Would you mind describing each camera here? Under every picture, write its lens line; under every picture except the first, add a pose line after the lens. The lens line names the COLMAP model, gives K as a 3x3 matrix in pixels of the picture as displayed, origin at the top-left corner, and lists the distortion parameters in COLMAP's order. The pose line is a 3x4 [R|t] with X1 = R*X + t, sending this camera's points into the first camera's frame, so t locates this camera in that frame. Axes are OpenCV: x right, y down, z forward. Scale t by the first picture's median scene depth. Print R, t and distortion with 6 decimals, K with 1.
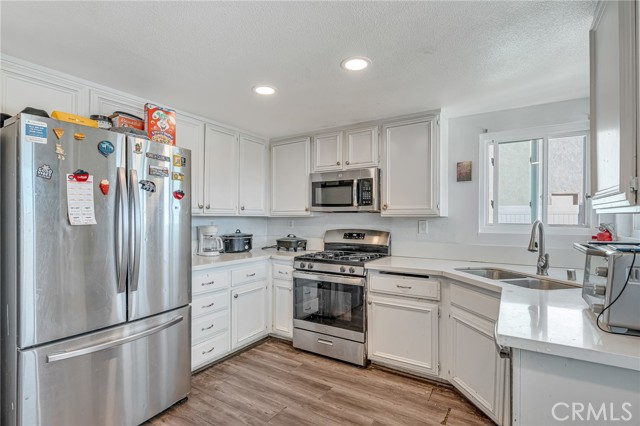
lens RADIAL K [[311.2, 0, 318.8], [0, 311.2, 219.2], [0, 0, 1]] dist [-0.001311, 0.000242]
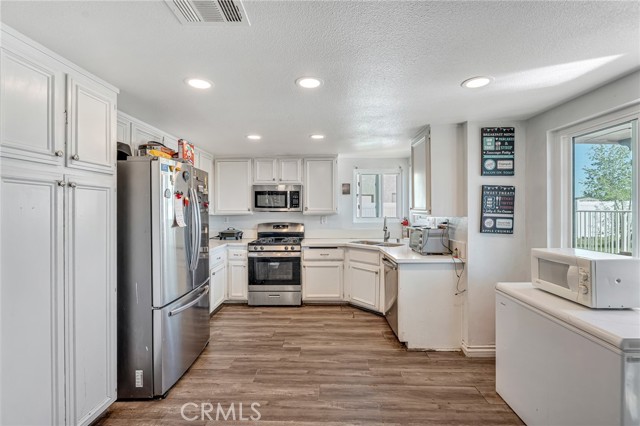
lens RADIAL K [[278.5, 0, 320.4], [0, 278.5, 211.1], [0, 0, 1]] dist [-0.001969, -0.000188]
pose [[0.856952, -0.009987, 0.515300, -0.504062], [0.007787, 0.999949, 0.006430, -0.036617], [-0.515337, -0.001498, 0.856986, -0.313502]]
